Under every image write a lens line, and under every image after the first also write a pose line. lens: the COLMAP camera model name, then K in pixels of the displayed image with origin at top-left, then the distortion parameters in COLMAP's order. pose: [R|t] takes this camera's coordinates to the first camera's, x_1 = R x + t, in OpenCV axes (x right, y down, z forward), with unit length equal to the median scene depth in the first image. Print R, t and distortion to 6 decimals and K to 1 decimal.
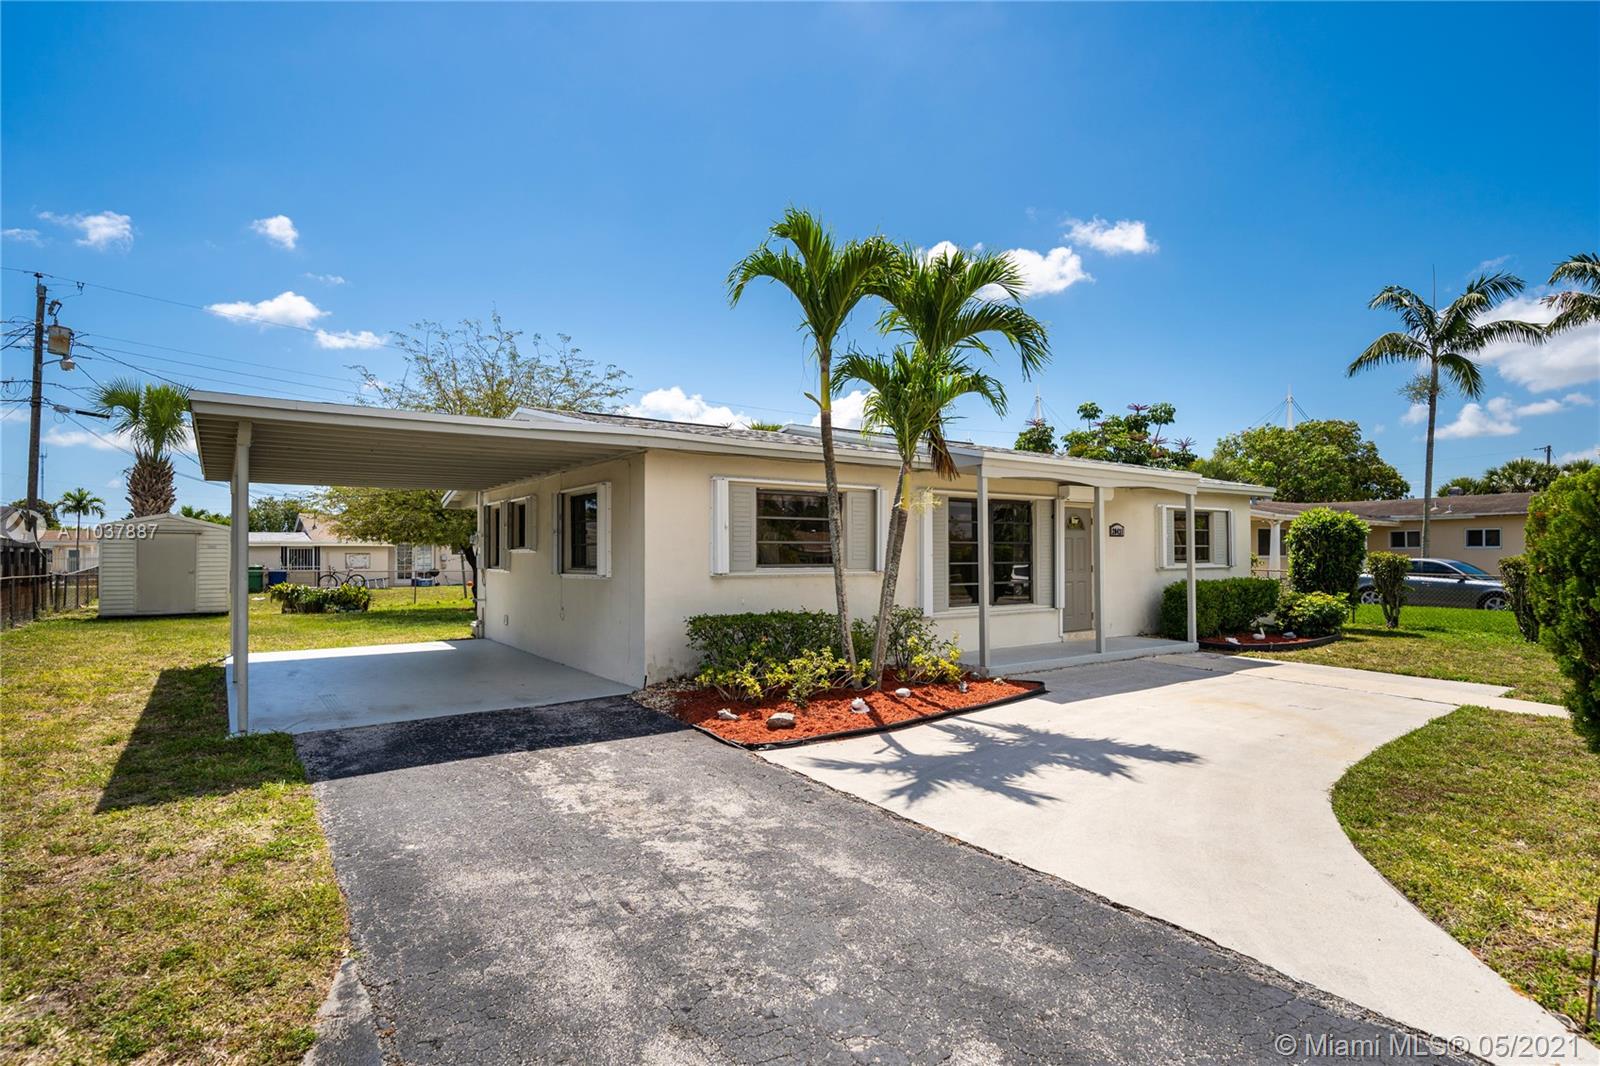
lens RADIAL K [[819.9, 0, 798.6], [0, 819.9, 532.8], [0, 0, 1]] dist [-0.025053, -0.000307]
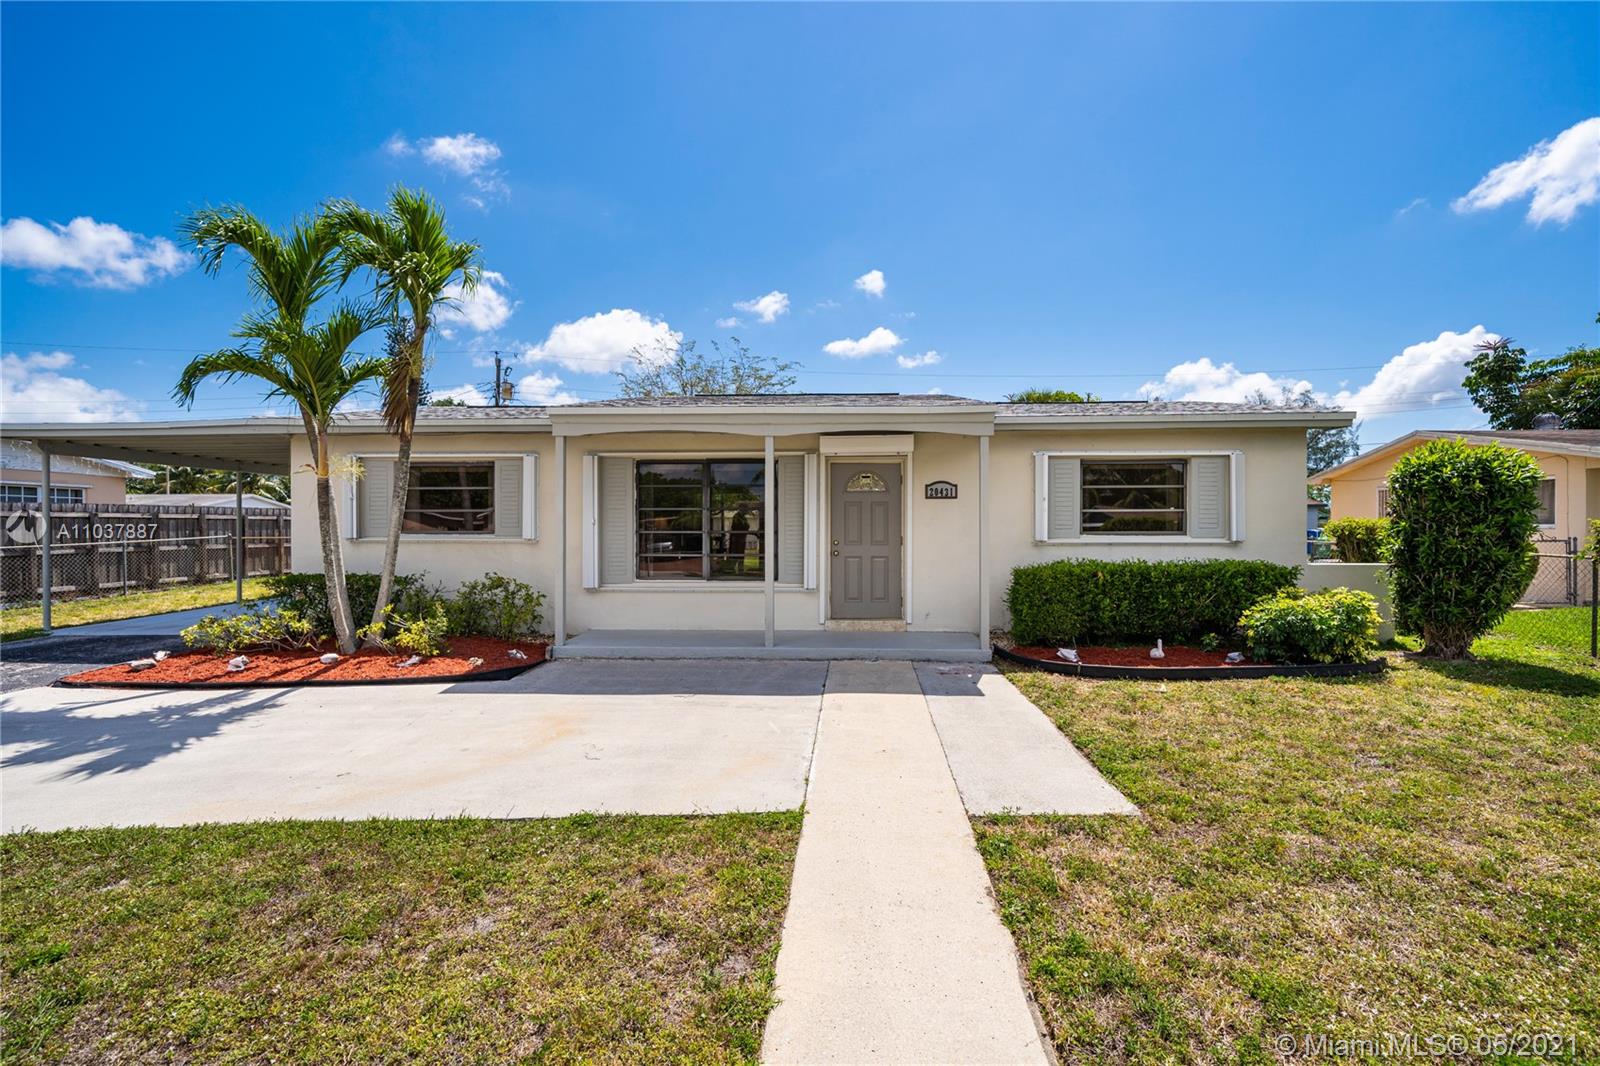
lens RADIAL K [[696.5, 0, 807.2], [0, 696.5, 532.3], [0, 0, 1]] dist [-0.012090, -0.000257]
pose [[0.782986, 0.009793, -0.621962, 0.213525], [0.015626, 0.999251, 0.035406, 0.003373], [0.621843, -0.037441, 0.782246, 0.130728]]
